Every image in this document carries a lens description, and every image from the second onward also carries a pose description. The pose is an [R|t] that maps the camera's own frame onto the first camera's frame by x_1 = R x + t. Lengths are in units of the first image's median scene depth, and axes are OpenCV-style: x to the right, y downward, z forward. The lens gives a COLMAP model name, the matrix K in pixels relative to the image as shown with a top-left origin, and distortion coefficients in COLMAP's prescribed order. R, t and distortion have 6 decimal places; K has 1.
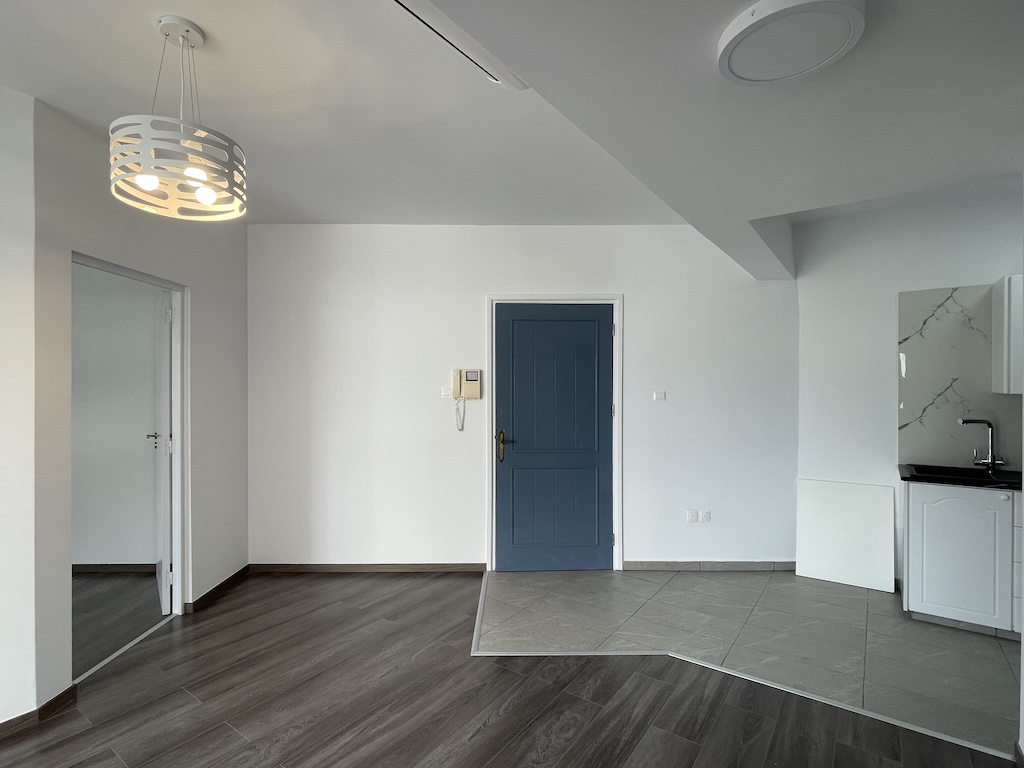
lens RADIAL K [[516.0, 0, 512.1], [0, 516.0, 387.9], [0, 0, 1]] dist [0.003605, 0.001121]
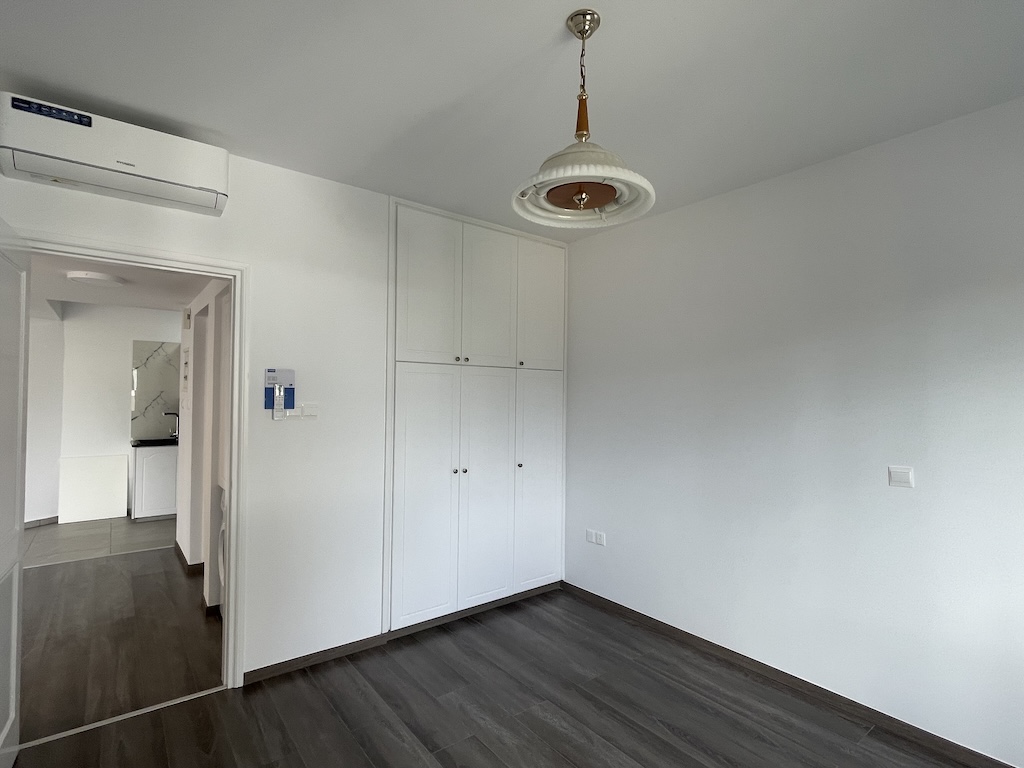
lens RADIAL K [[516.0, 0, 512.1], [0, 516.0, 387.9], [0, 0, 1]] dist [0.003605, 0.001121]
pose [[0.290957, 0.017659, 0.956573, -0.696674], [-0.008516, 0.999838, -0.015867, -0.014747], [-0.956698, -0.003529, 0.291060, -0.933215]]
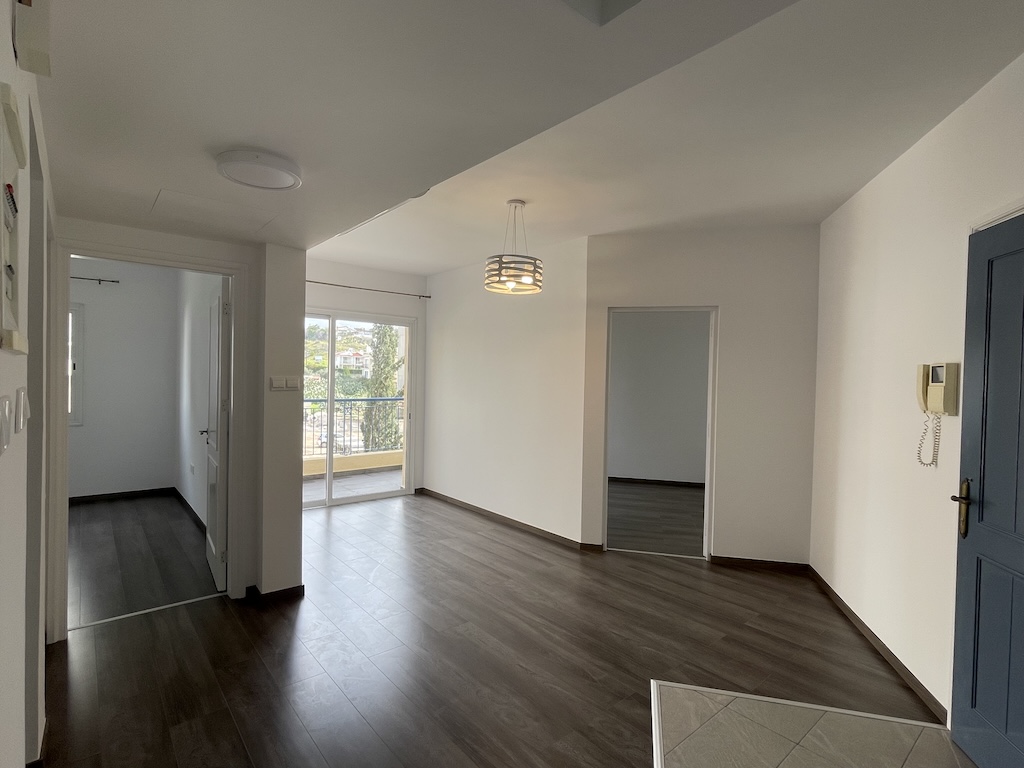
lens RADIAL K [[516.0, 0, 512.1], [0, 516.0, 387.9], [0, 0, 1]] dist [0.003605, 0.001121]
pose [[-0.245367, 0.015670, -0.969304, 0.712828], [-0.022754, 0.999501, 0.021918, -0.011086], [0.969163, 0.027434, -0.244888, 0.807244]]
